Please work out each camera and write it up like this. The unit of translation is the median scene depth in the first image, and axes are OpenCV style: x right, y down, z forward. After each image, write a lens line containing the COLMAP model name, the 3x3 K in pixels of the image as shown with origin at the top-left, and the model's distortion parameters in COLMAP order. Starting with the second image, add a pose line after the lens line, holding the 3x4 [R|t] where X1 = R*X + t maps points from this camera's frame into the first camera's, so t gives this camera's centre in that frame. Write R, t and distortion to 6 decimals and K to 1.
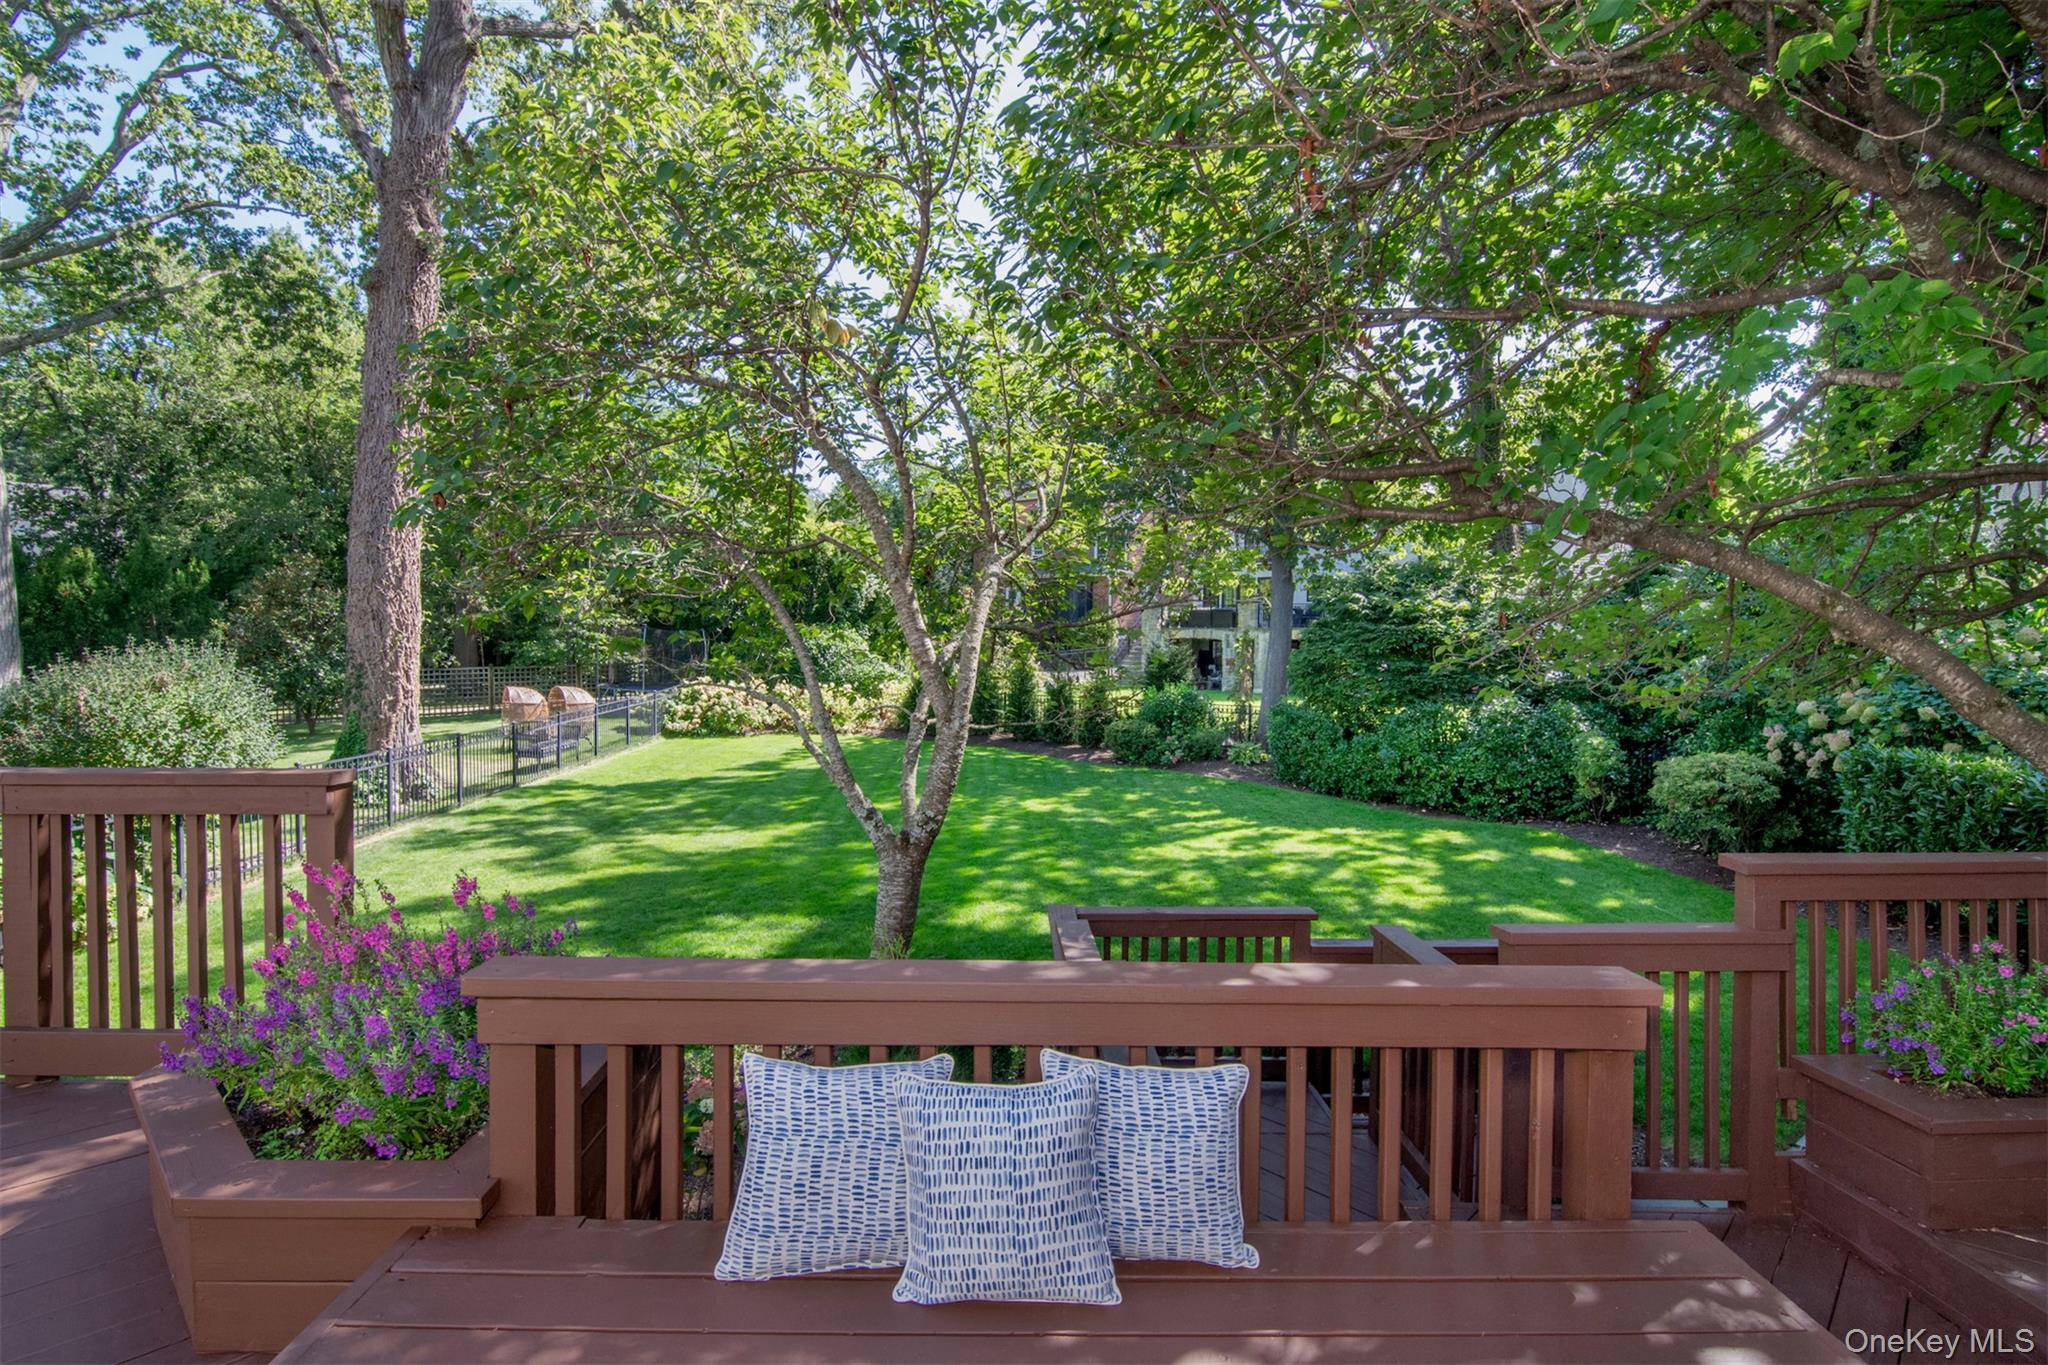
lens RADIAL K [[971.5, 0, 908.8], [0, 971.5, 690.1], [0, 0, 1]] dist [-0.001321, -0.000681]
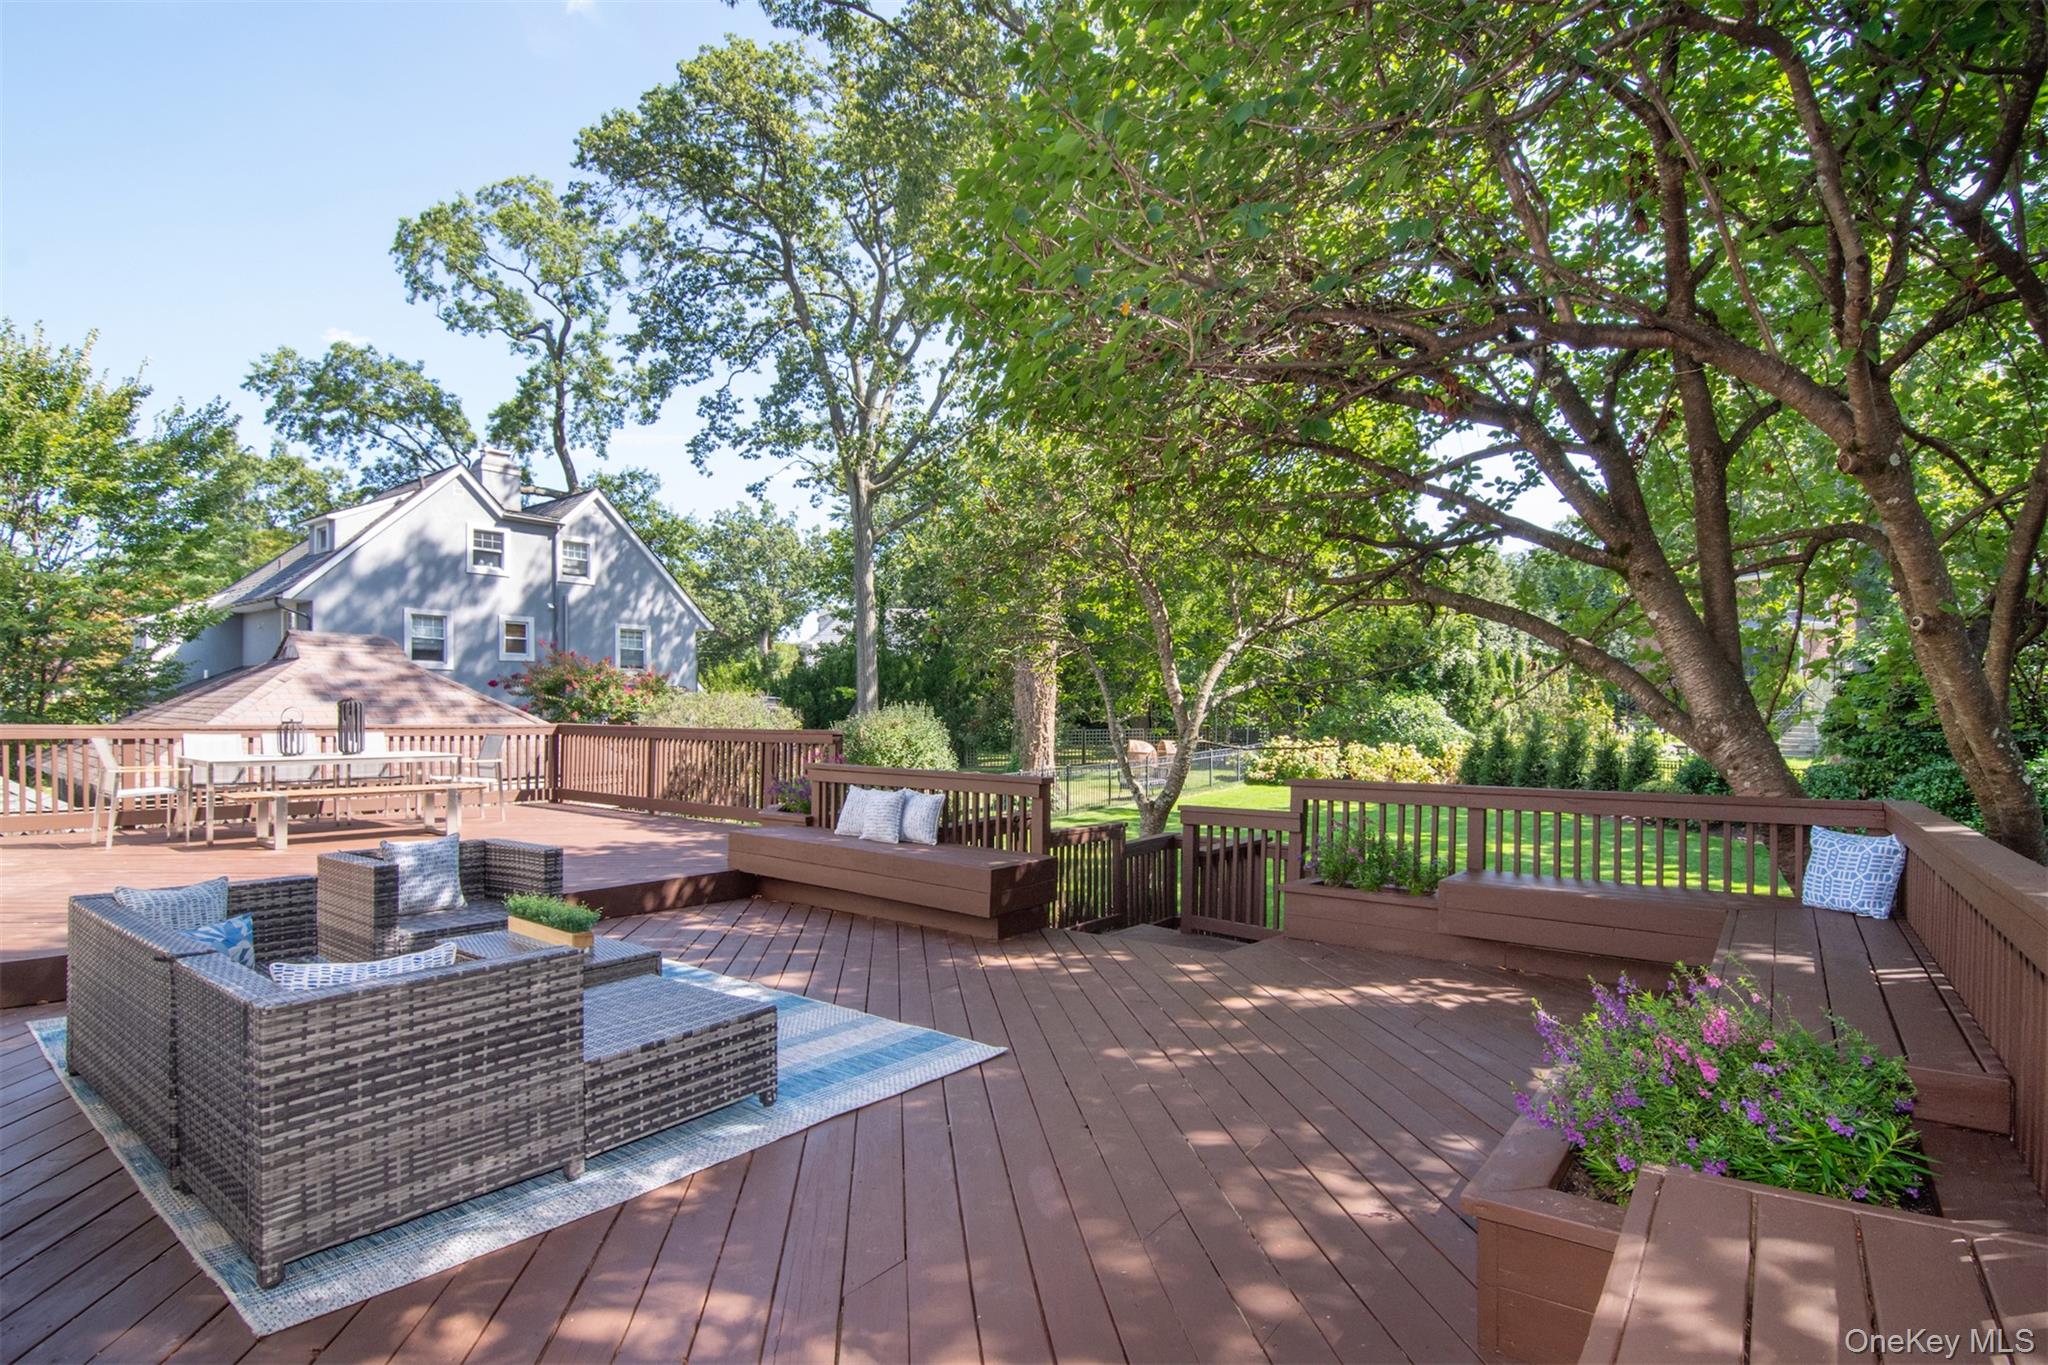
lens RADIAL K [[990.0, 0, 1024.0], [0, 990.0, 682.5], [0, 0, 1]] dist [-0.000840, 0.001072]
pose [[0.797779, -0.021458, -0.602568, 0.272532], [-0.031726, 0.996488, -0.077489, 0.025413], [0.602115, 0.080936, 0.794297, -0.175531]]
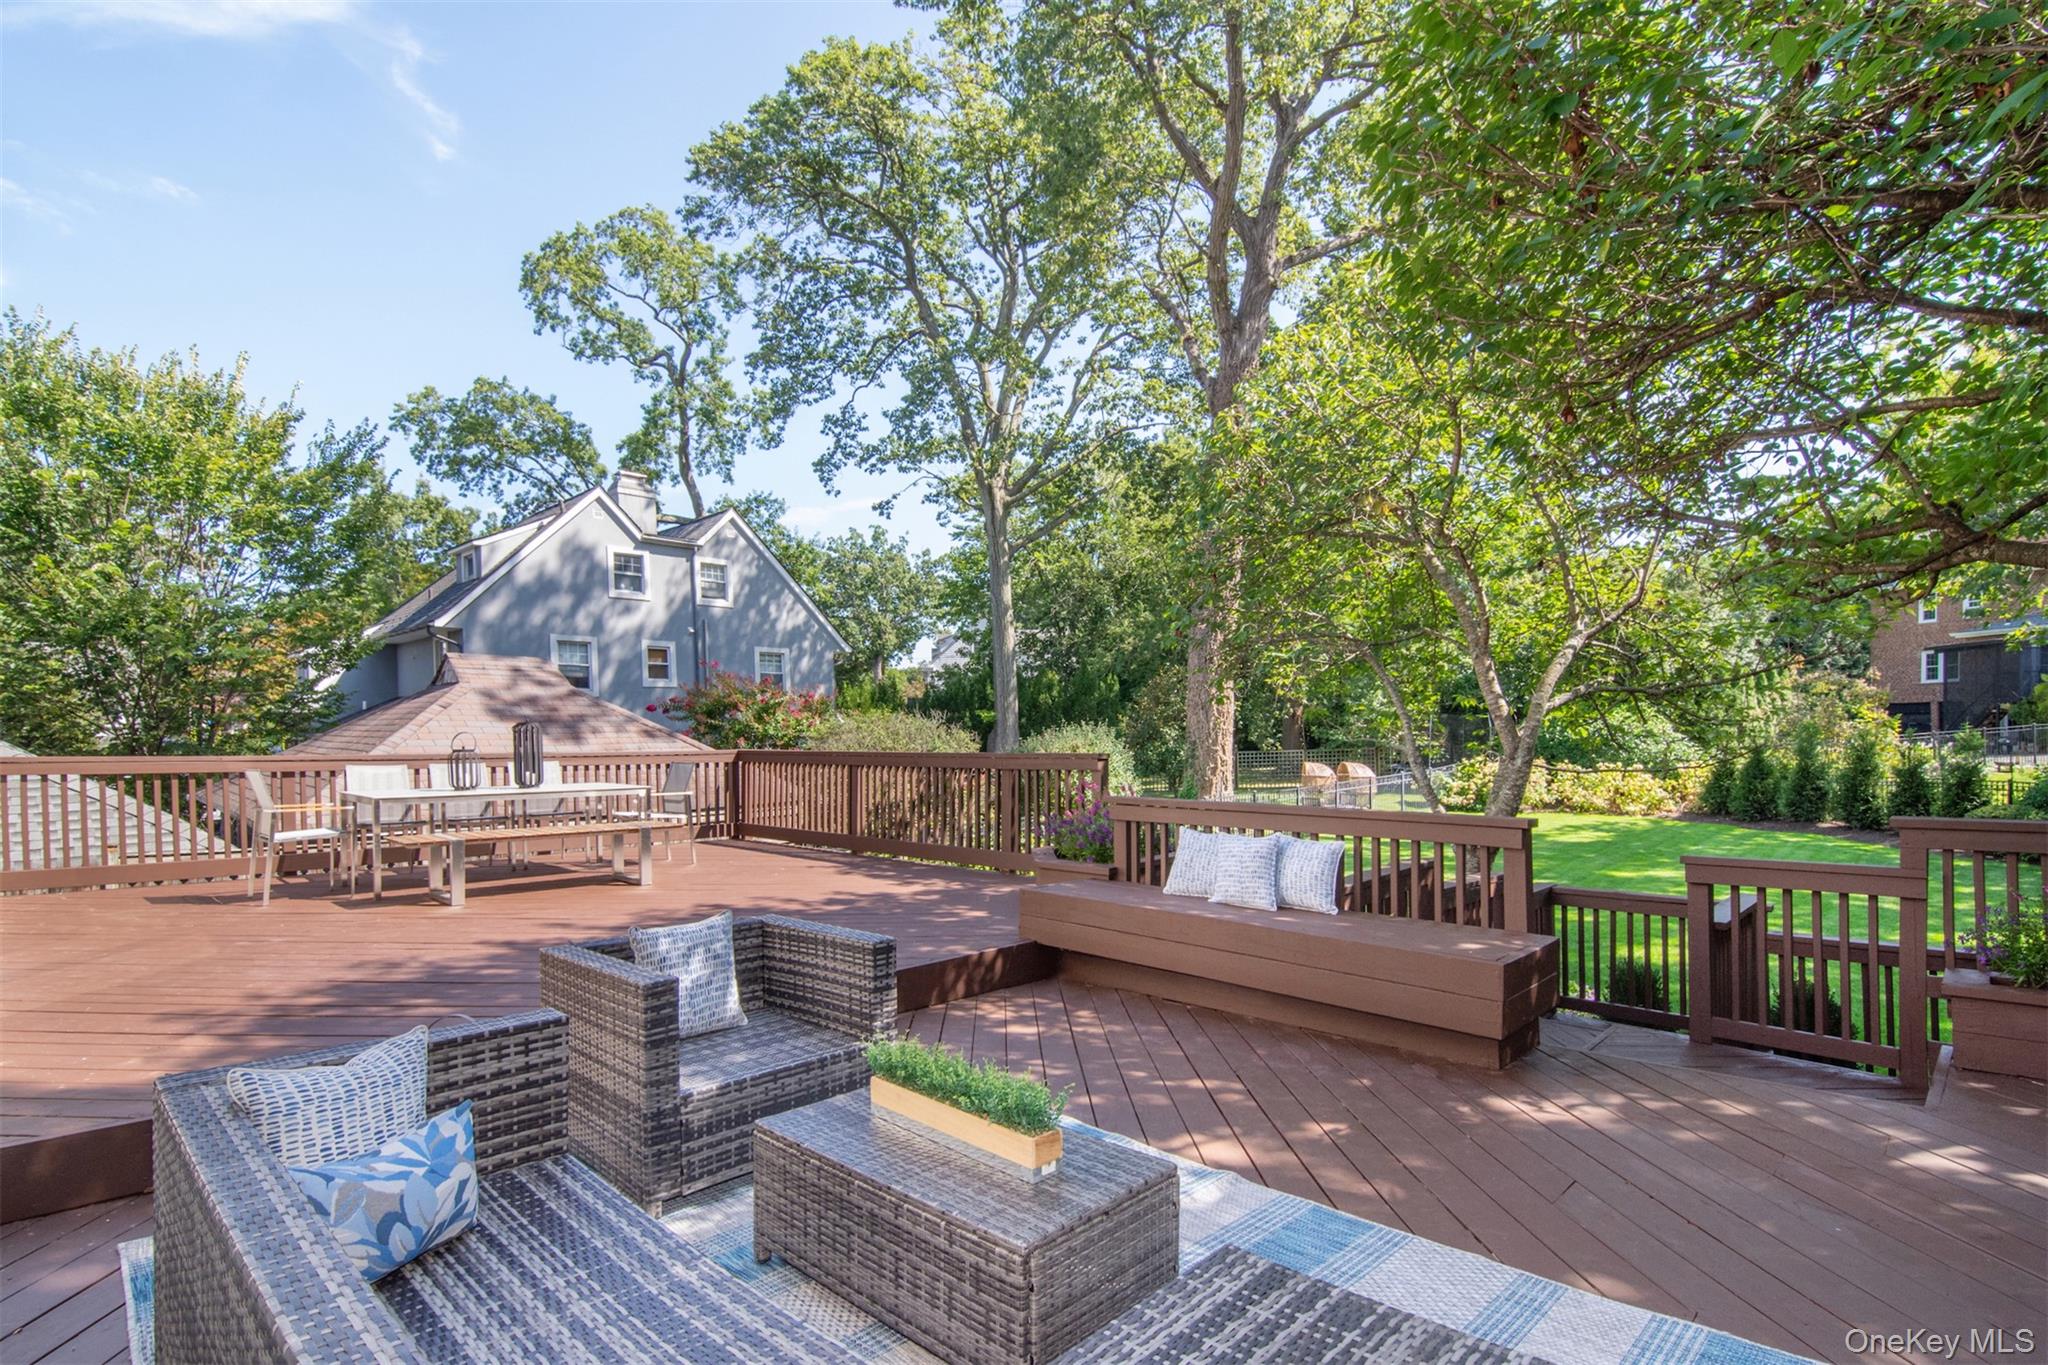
lens RADIAL K [[970.7, 0, 1018.1], [0, 970.7, 742.1], [0, 0, 1]] dist [-0.003000, -0.001145]
pose [[0.734663, -0.007847, -0.678387, 0.143527], [-0.025054, 0.998937, -0.038686, 0.024921], [0.677970, 0.045418, 0.733685, -0.145653]]
